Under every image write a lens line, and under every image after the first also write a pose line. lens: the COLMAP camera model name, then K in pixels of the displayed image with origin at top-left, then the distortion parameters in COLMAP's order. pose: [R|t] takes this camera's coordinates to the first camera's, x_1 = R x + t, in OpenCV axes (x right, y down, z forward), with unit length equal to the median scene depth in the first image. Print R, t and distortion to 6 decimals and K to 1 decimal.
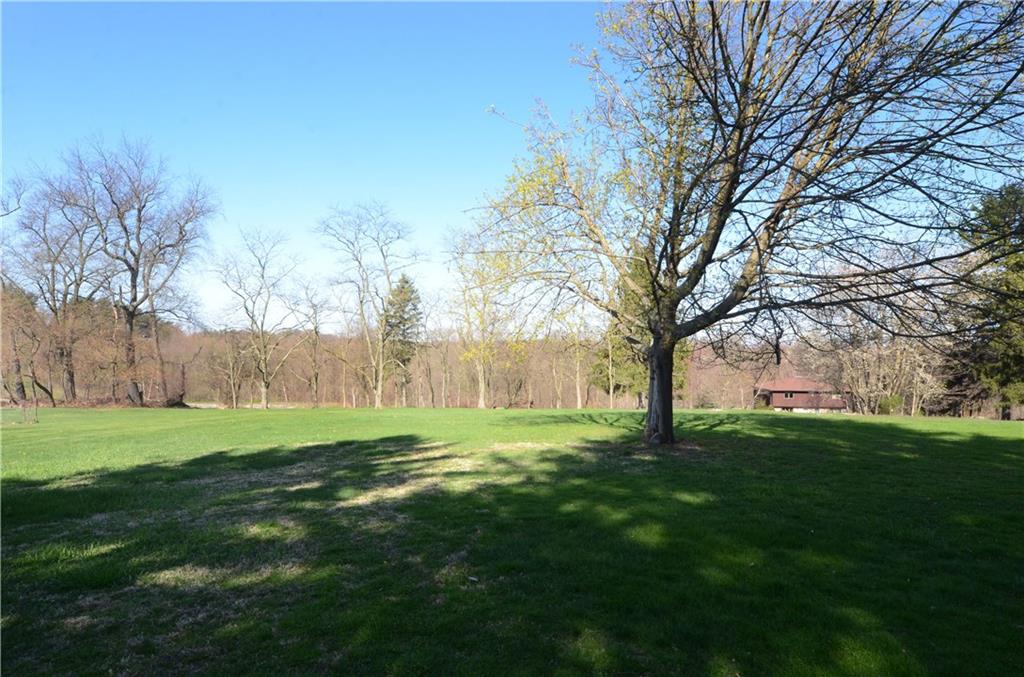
lens RADIAL K [[554.0, 0, 515.4], [0, 554.0, 352.6], [0, 0, 1]] dist [-0.021387, 0.002494]
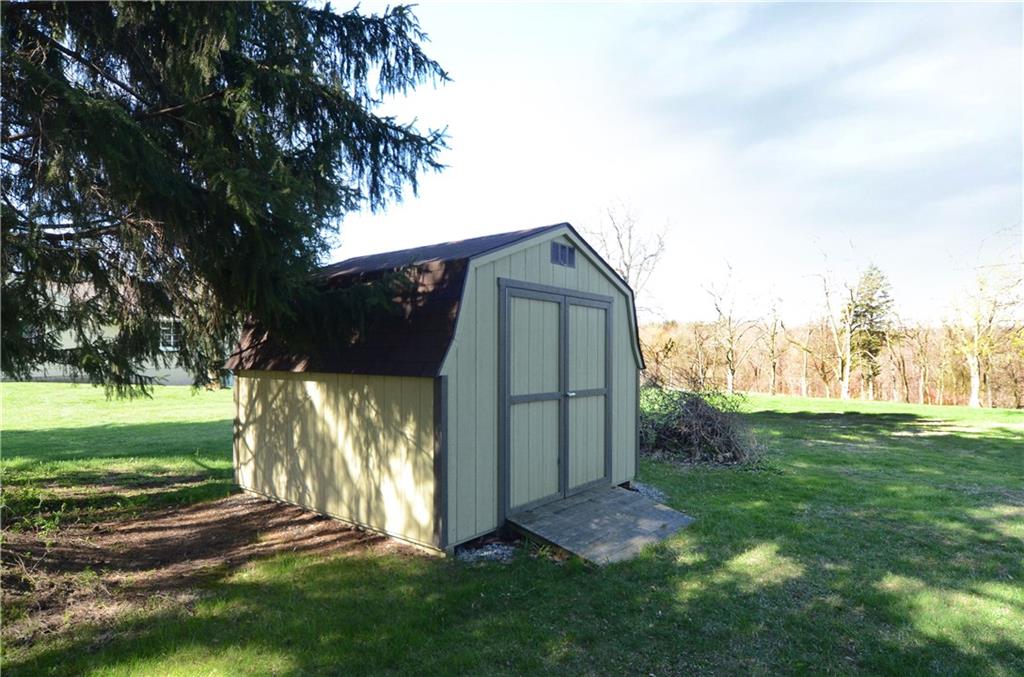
lens RADIAL K [[554.0, 0, 515.4], [0, 554.0, 352.6], [0, 0, 1]] dist [-0.021387, 0.002494]
pose [[0.726209, 0.014808, -0.687314, 0.003225], [-0.000586, 0.999781, 0.020921, -0.003116], [0.687474, -0.014791, 0.726059, -0.104770]]
